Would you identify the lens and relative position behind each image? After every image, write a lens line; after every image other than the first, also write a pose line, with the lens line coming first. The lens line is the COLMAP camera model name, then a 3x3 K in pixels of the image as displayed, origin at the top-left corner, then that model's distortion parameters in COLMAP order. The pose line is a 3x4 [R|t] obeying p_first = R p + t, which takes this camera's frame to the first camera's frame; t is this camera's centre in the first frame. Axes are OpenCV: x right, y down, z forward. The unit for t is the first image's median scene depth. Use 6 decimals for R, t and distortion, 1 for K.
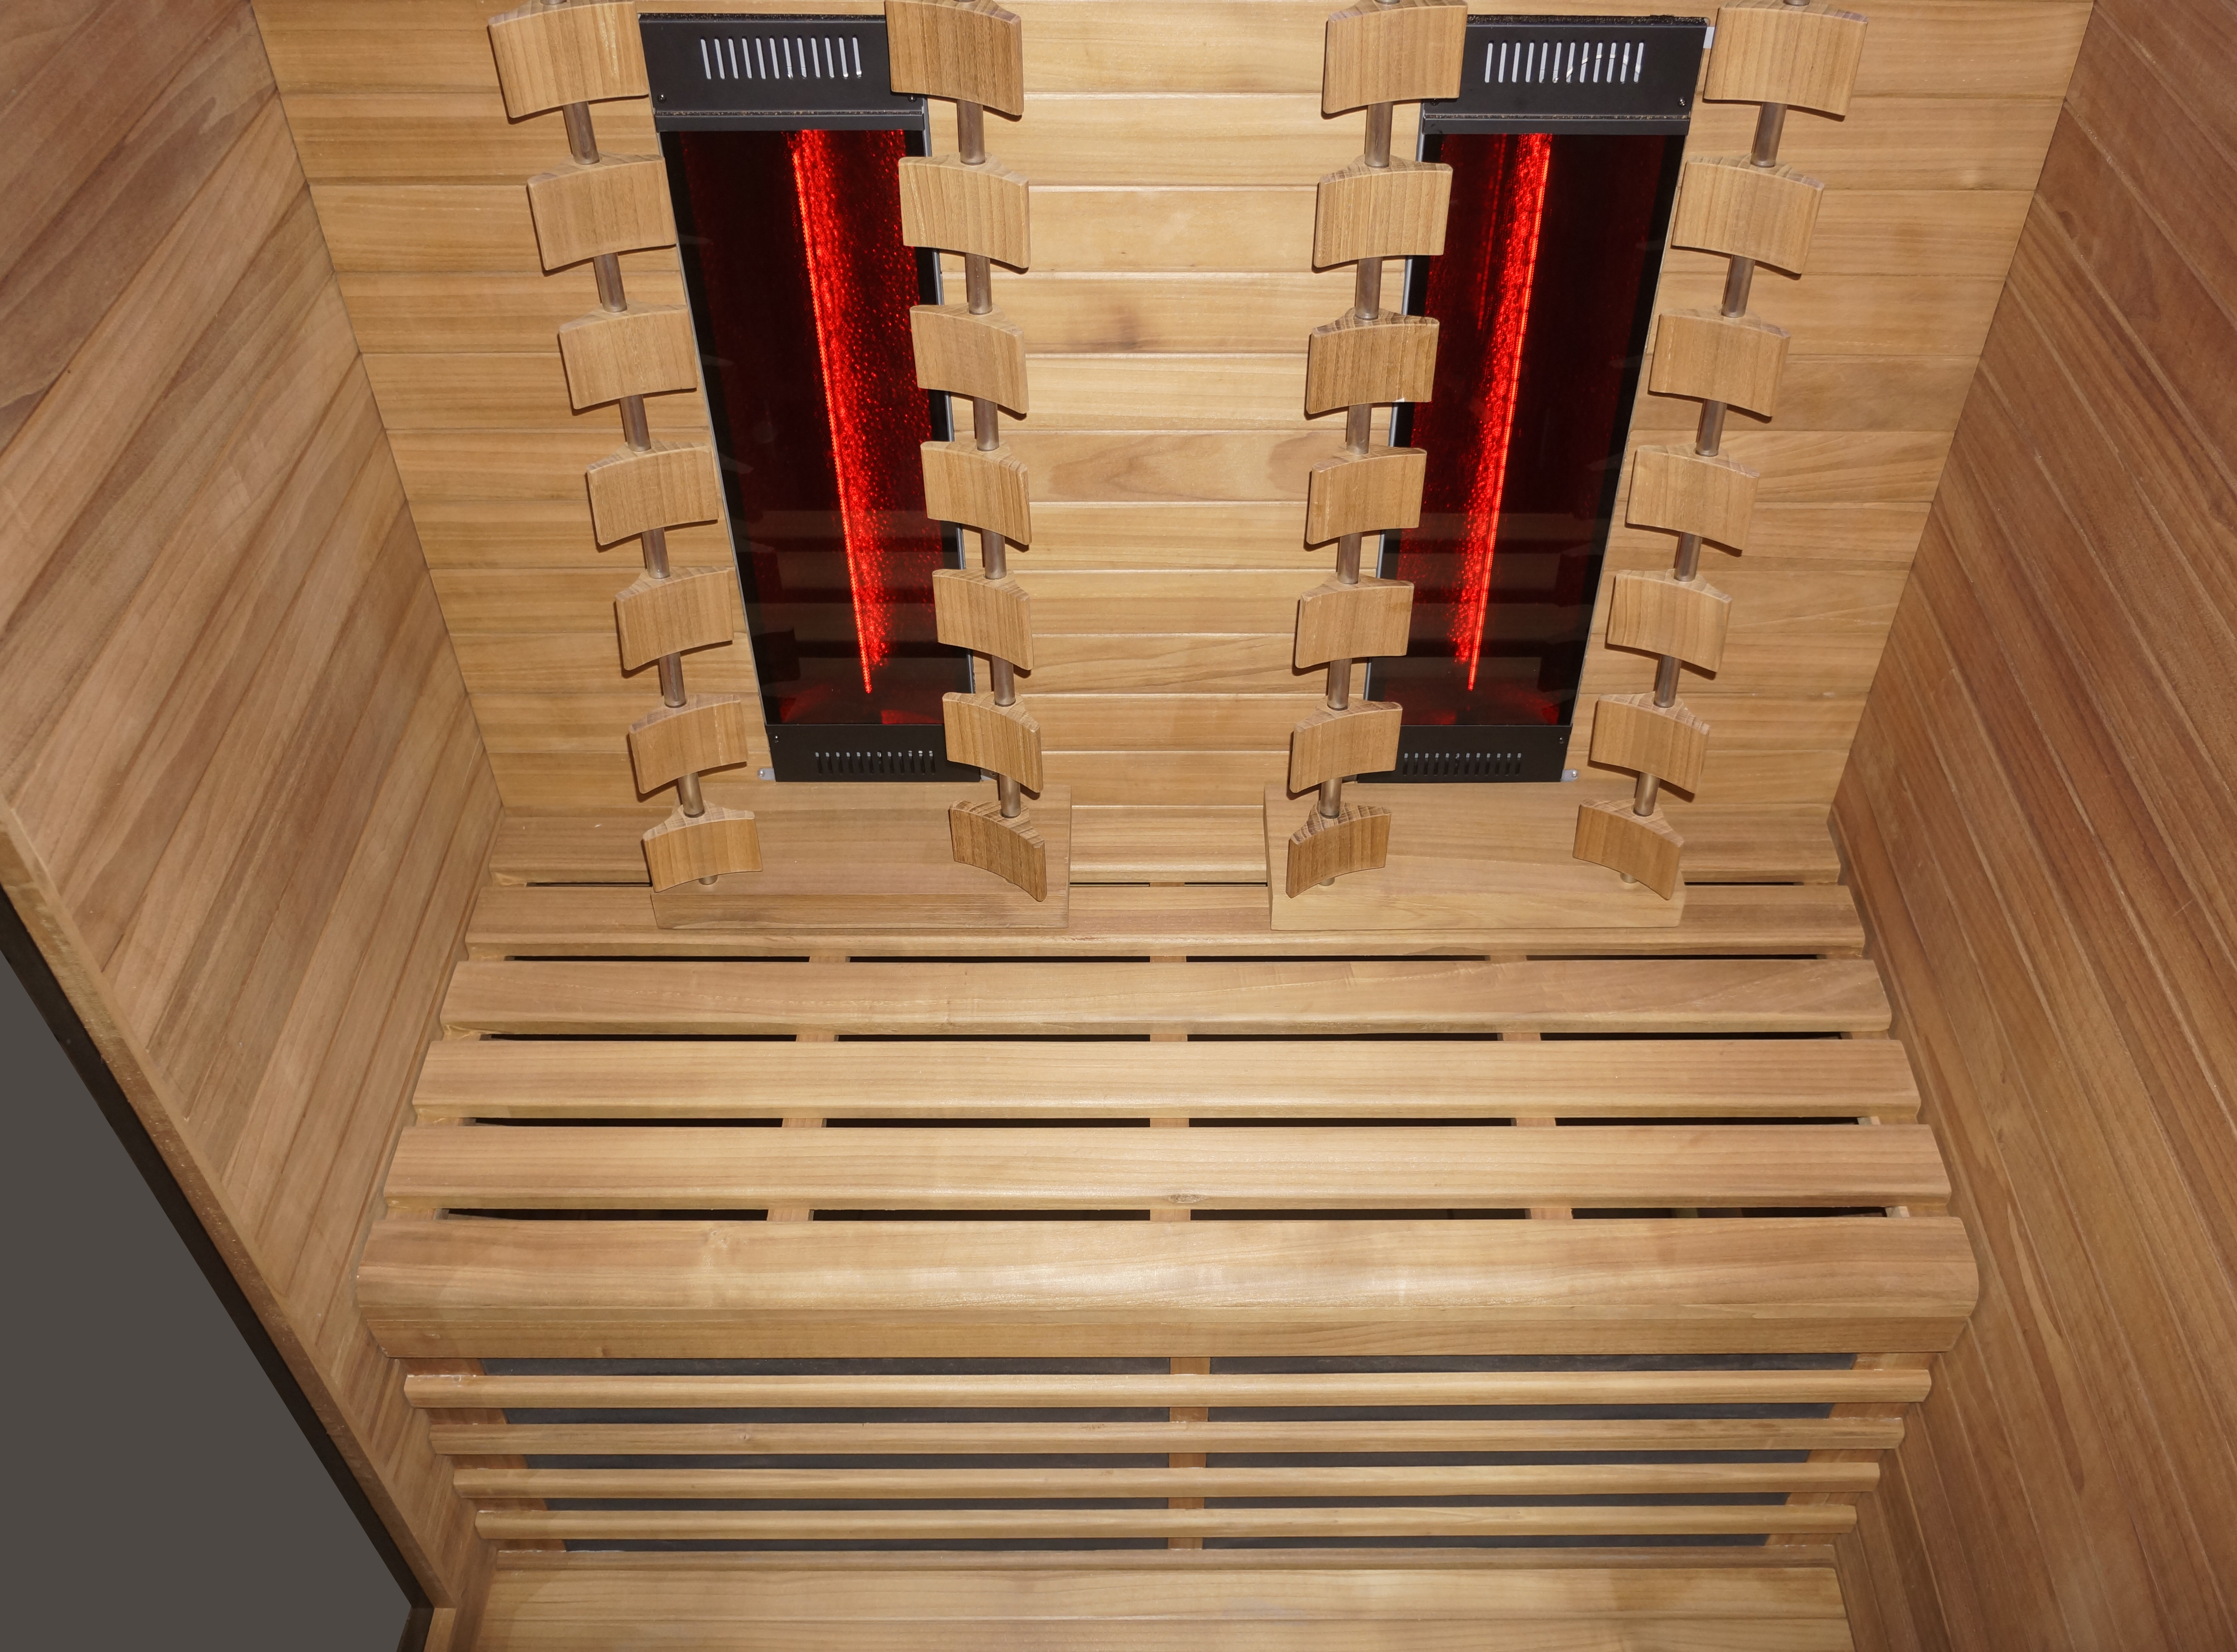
lens RADIAL K [[1962.1, 0, 1171.3], [0, 1962.1, 865.2], [0, 0, 1]] dist [-0.044272, 0.043030]
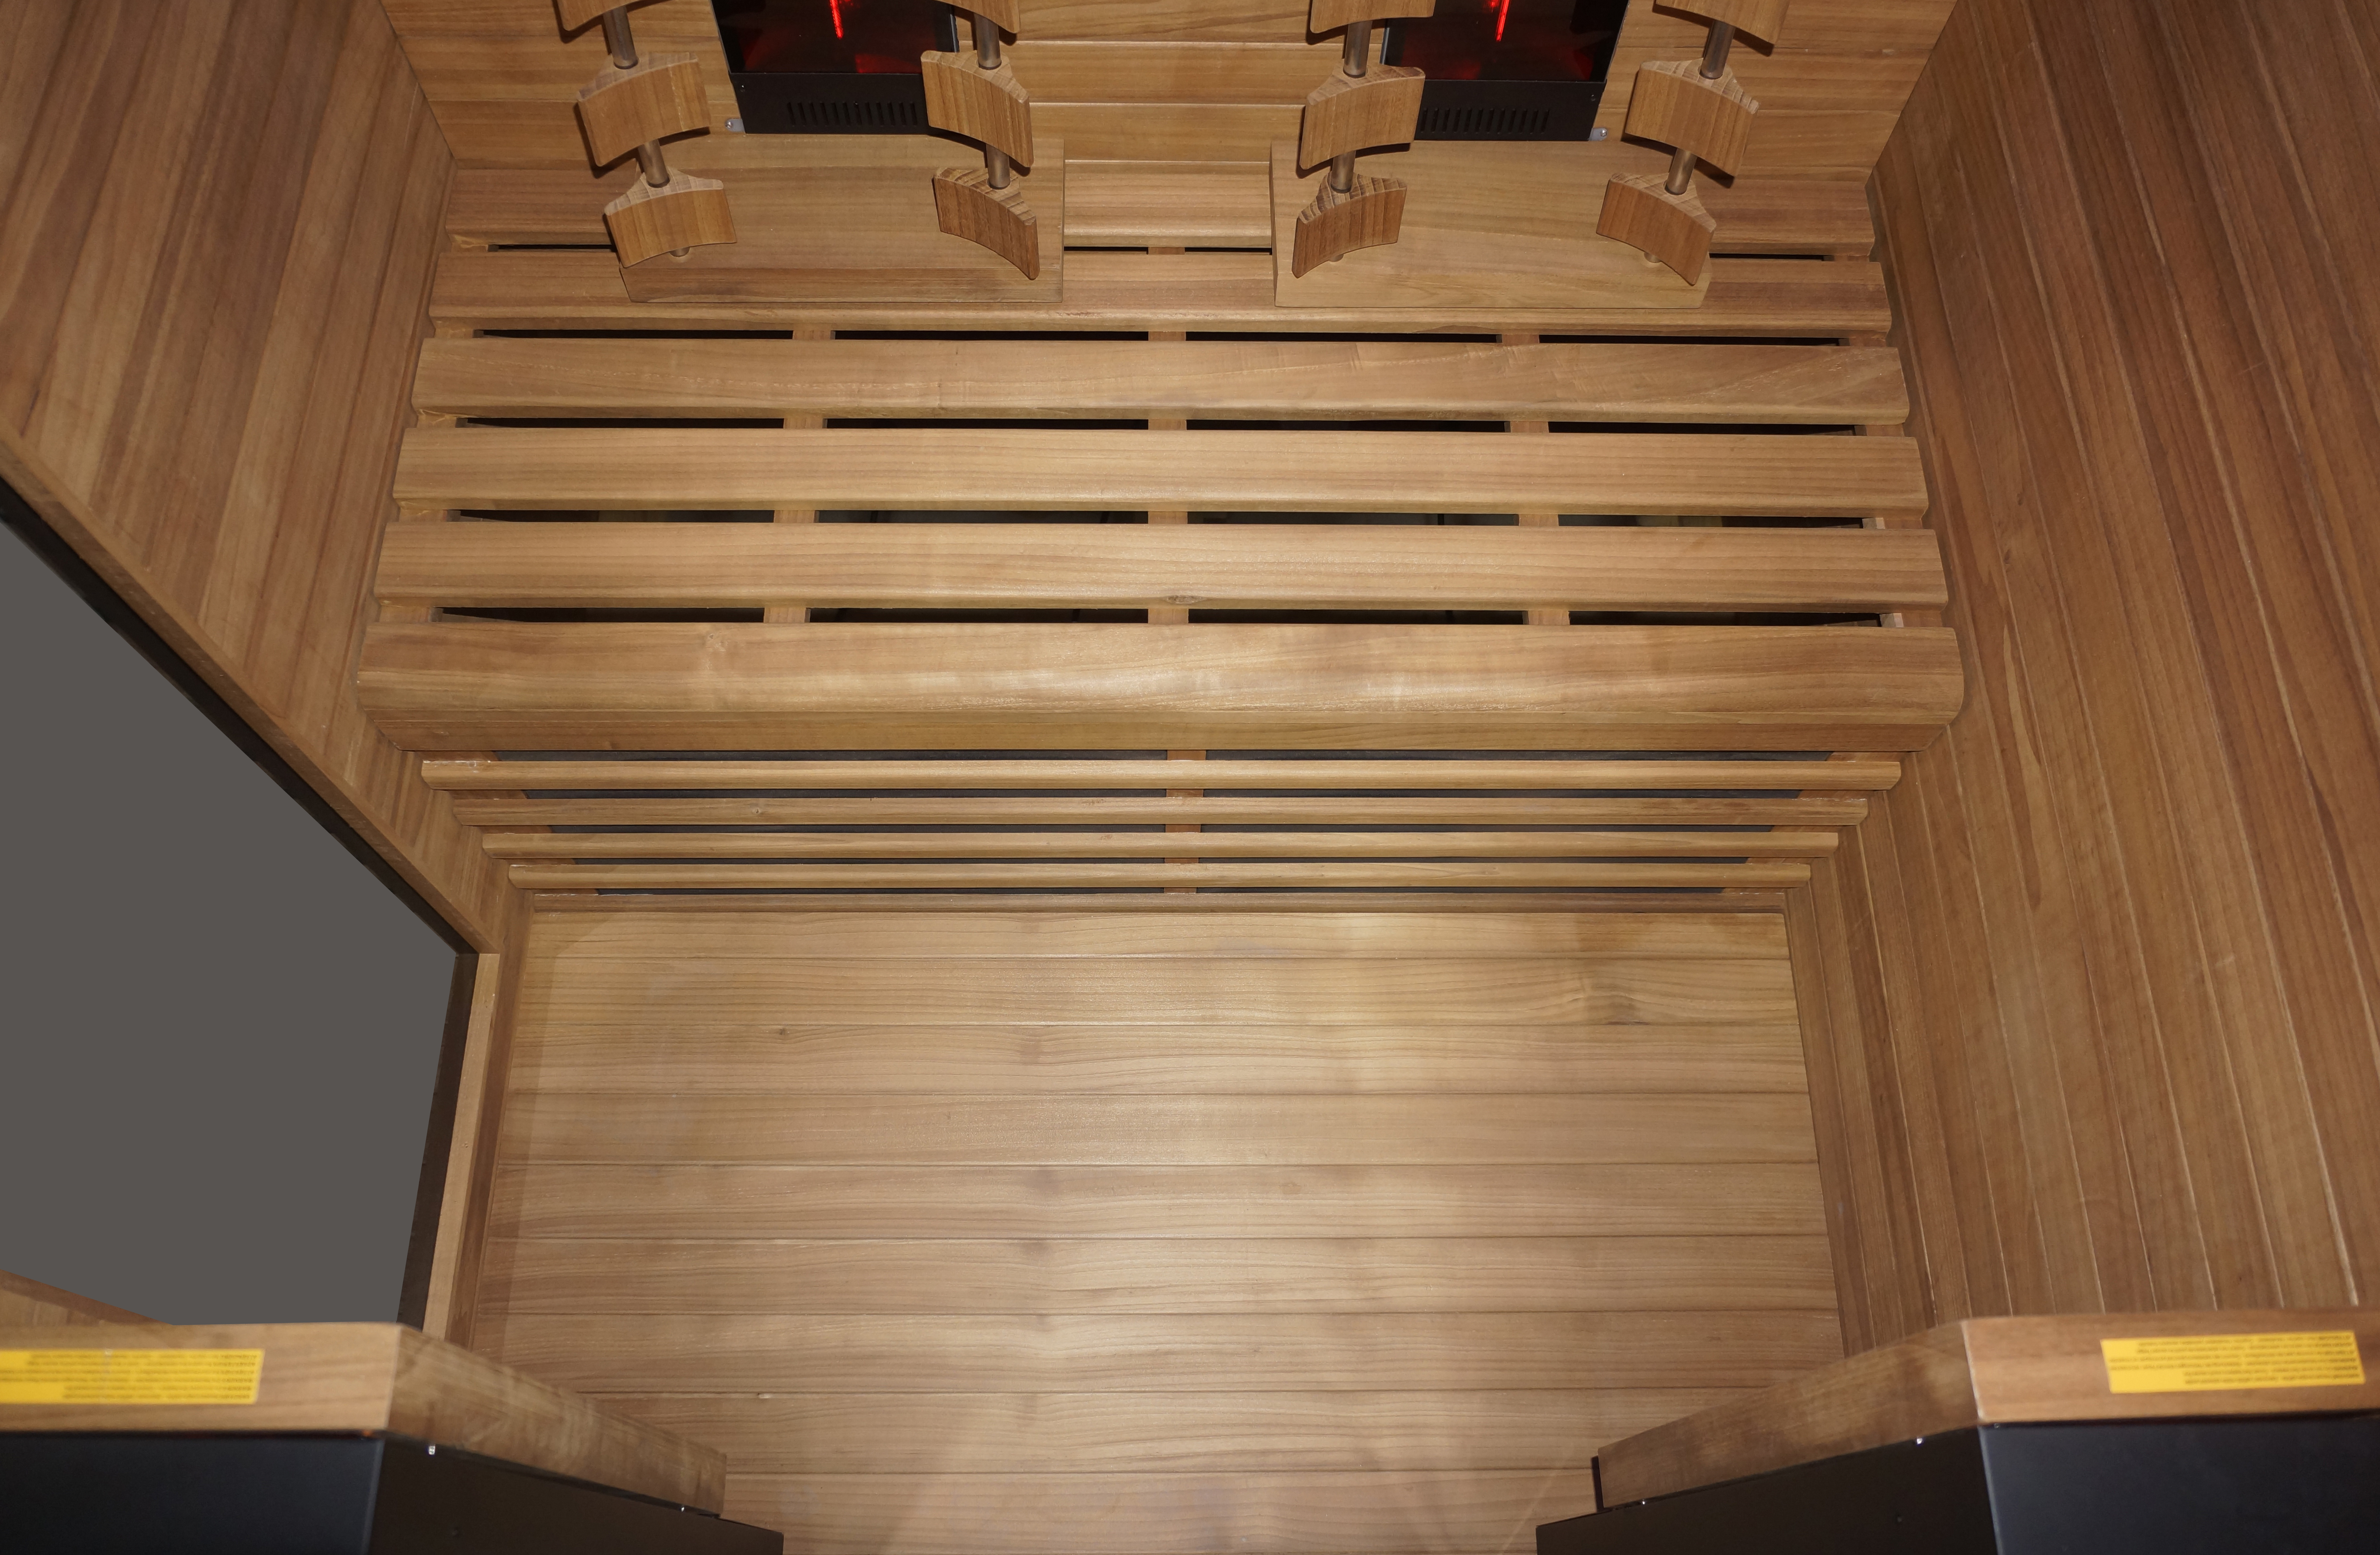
lens RADIAL K [[1854.9, 0, 1192.3], [0, 1854.9, 772.8], [0, 0, 1]] dist [-0.028608, -0.002369]
pose [[0.999879, 0.004874, 0.014758, -0.001754], [-0.009714, 0.937217, 0.348612, -0.075628], [-0.012132, -0.348713, 0.937151, 0.083490]]
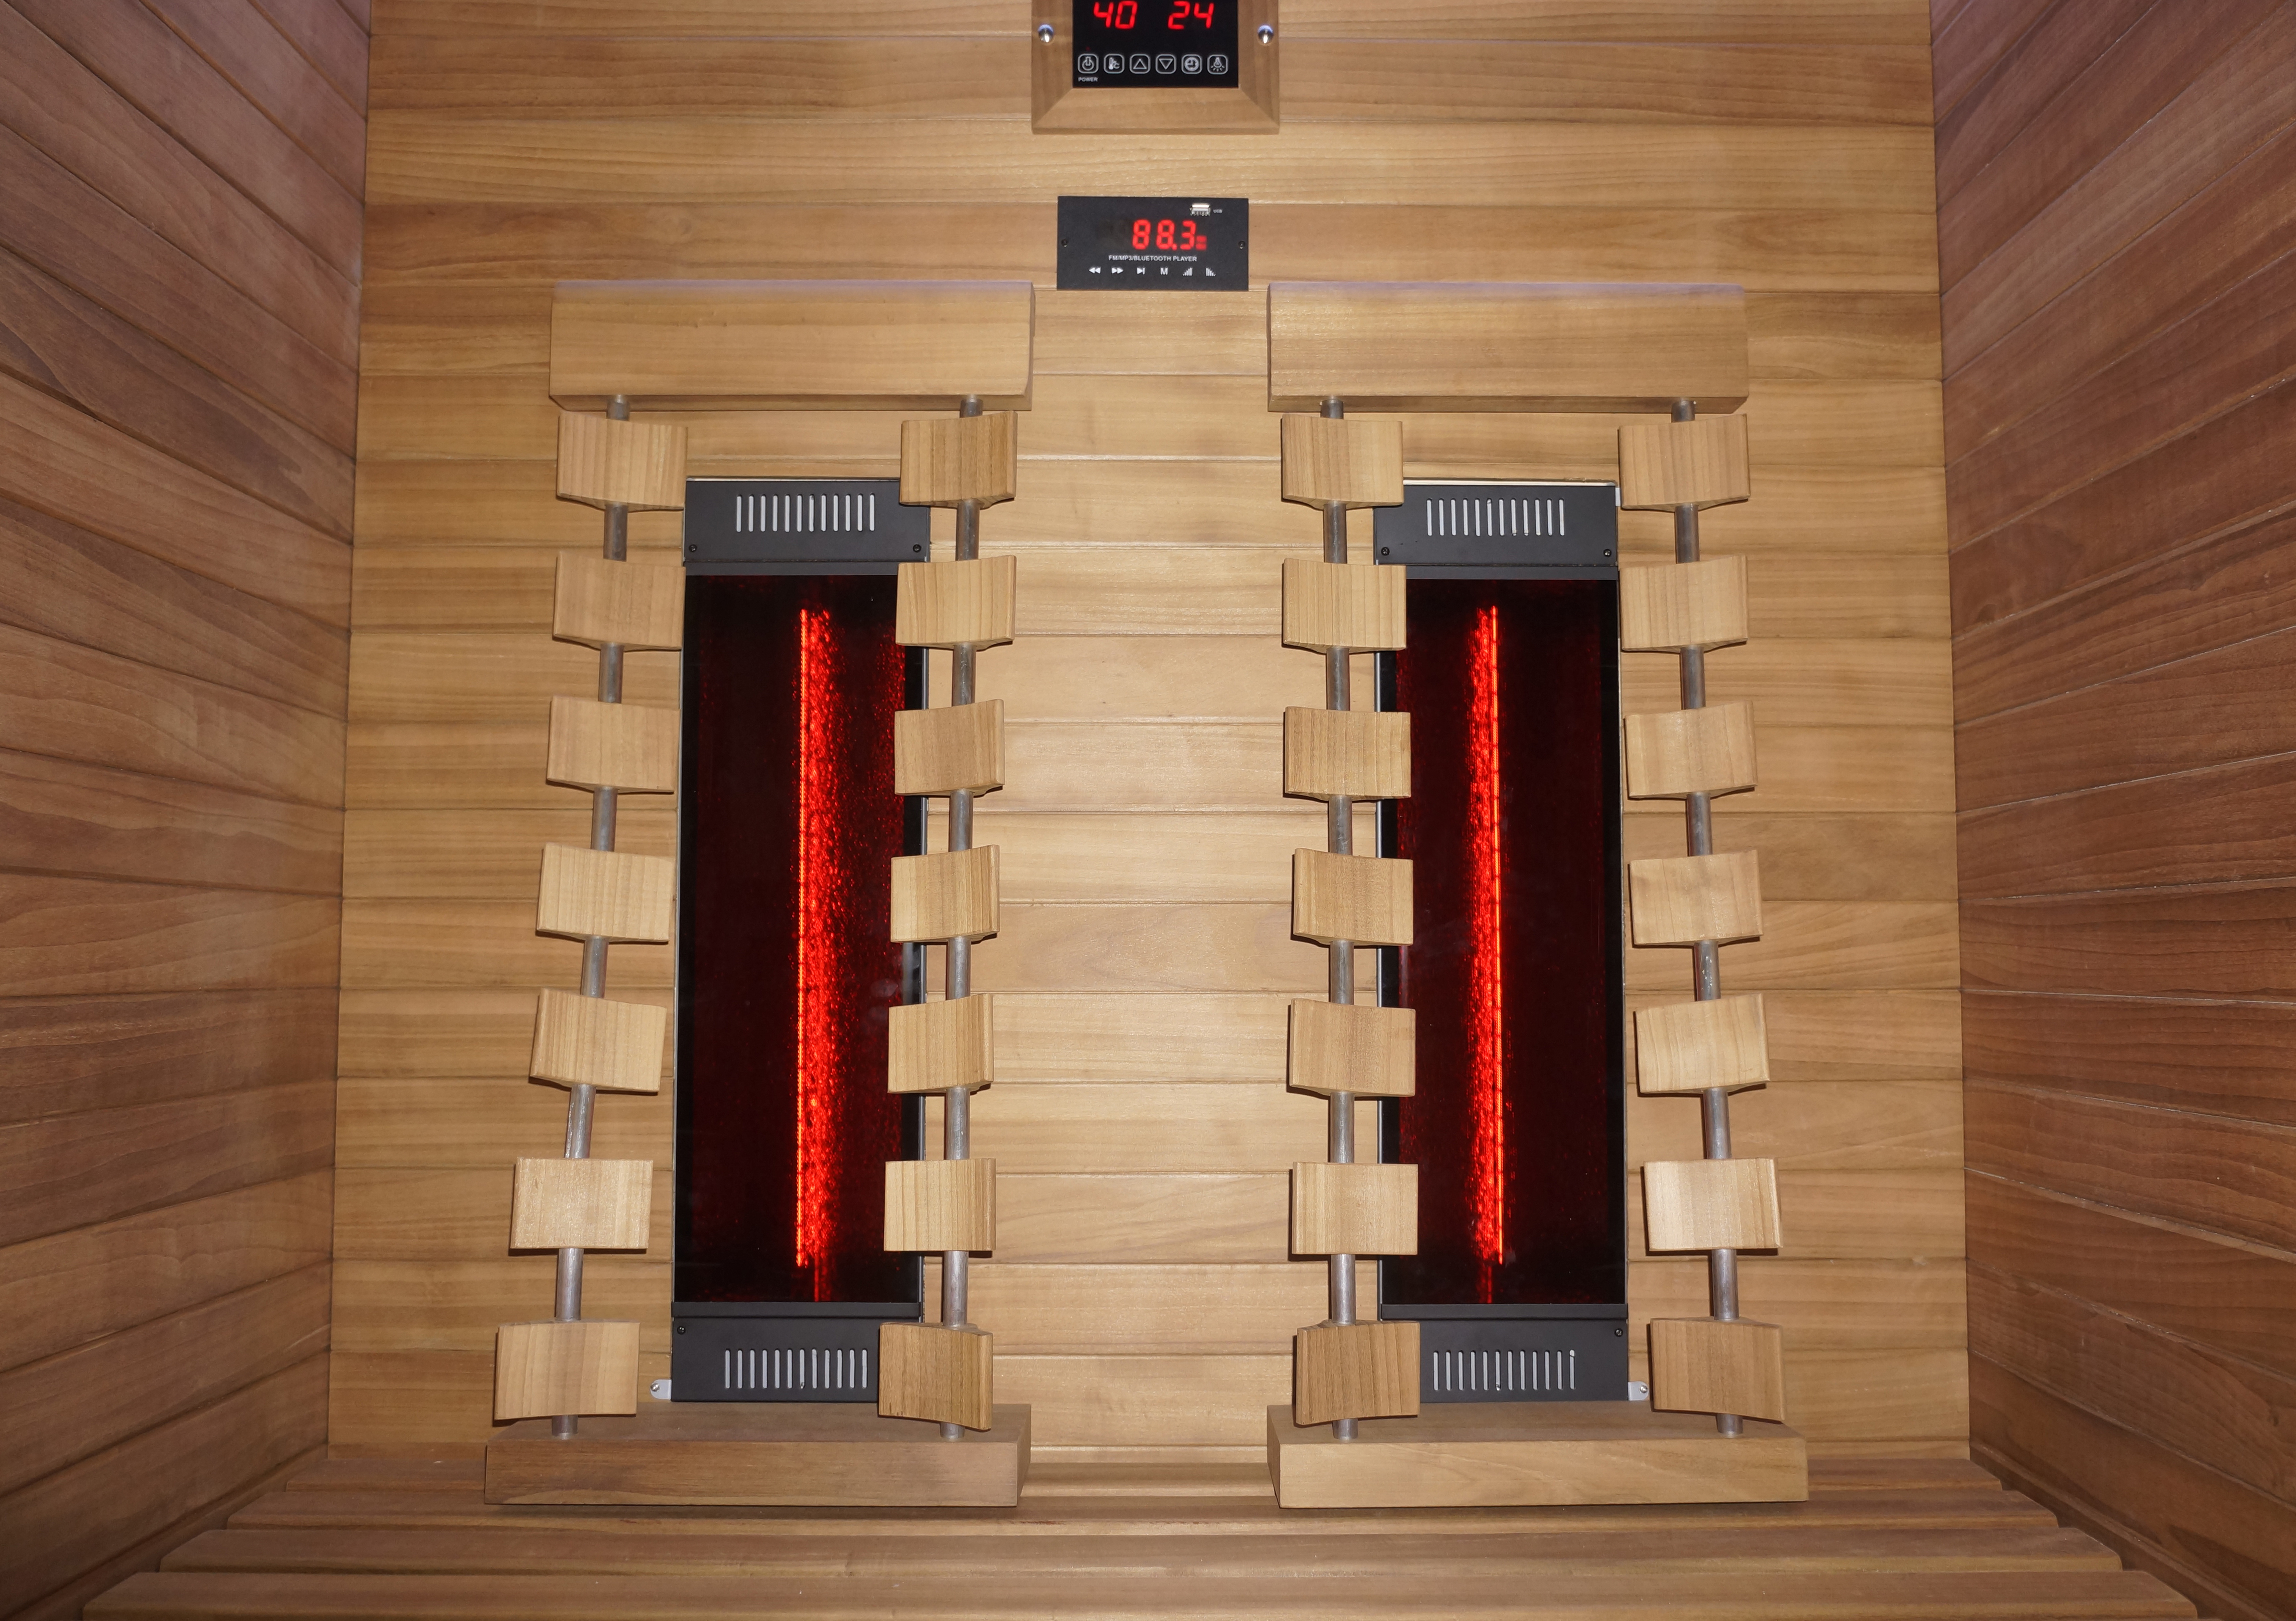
lens RADIAL K [[1804.3, 0, 1136.3], [0, 1804.3, 807.1], [0, 0, 1]] dist [-0.019711, -0.001263]
pose [[0.999985, -0.004099, -0.003661, -0.003193], [0.000001, 0.666255, -0.745724, 0.409321], [0.005496, 0.745713, 0.666245, 0.362638]]
